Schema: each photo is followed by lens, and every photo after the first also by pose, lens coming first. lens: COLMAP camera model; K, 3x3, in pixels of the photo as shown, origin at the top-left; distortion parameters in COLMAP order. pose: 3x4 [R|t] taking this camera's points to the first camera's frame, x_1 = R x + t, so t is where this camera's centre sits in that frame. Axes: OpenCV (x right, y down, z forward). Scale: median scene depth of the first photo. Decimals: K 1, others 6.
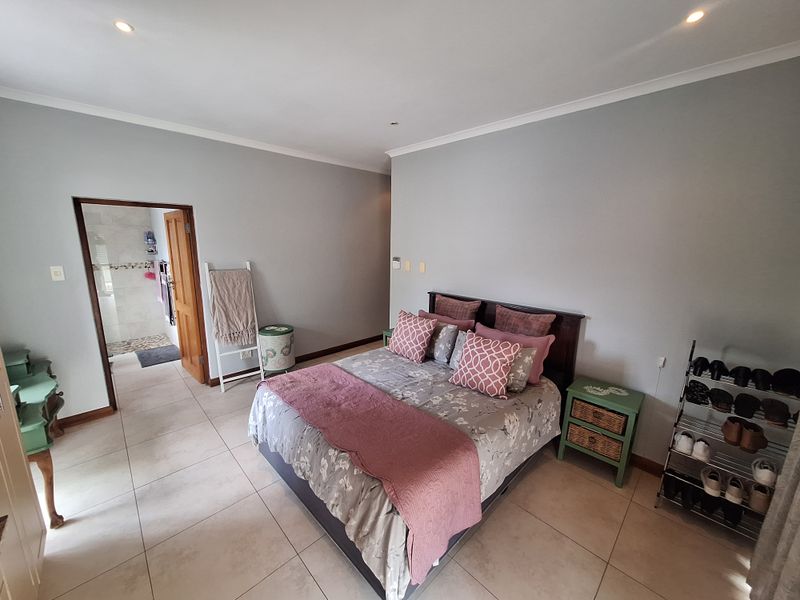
lens RADIAL K [[317.3, 0, 400.0], [0, 317.3, 300.0], [0, 0, 1]] dist [-0.023253, 0.018369]
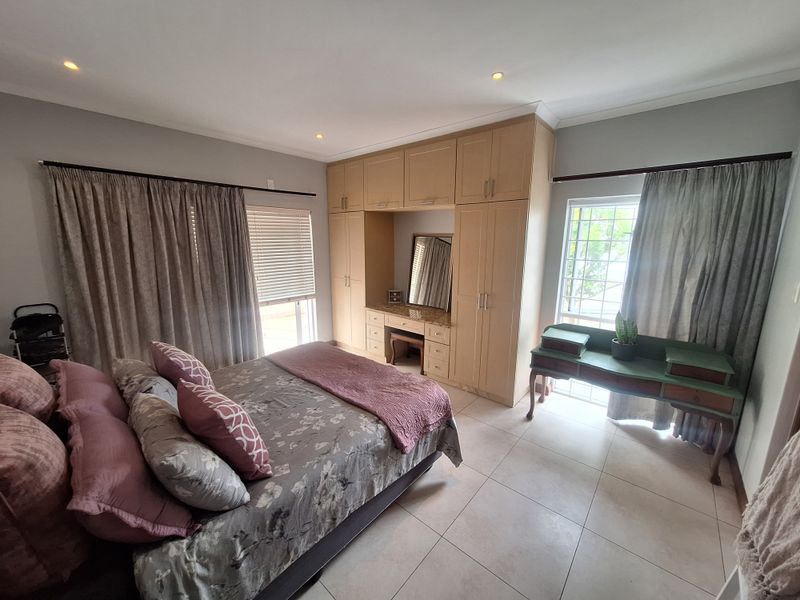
lens RADIAL K [[317.3, 0, 400.0], [0, 317.3, 300.0], [0, 0, 1]] dist [-0.023253, 0.018369]
pose [[-0.996962, -0.016412, -0.076147, -0.238267], [-0.045116, 0.918554, 0.392713, -0.324780], [0.063500, 0.394956, -0.916503, 1.691190]]
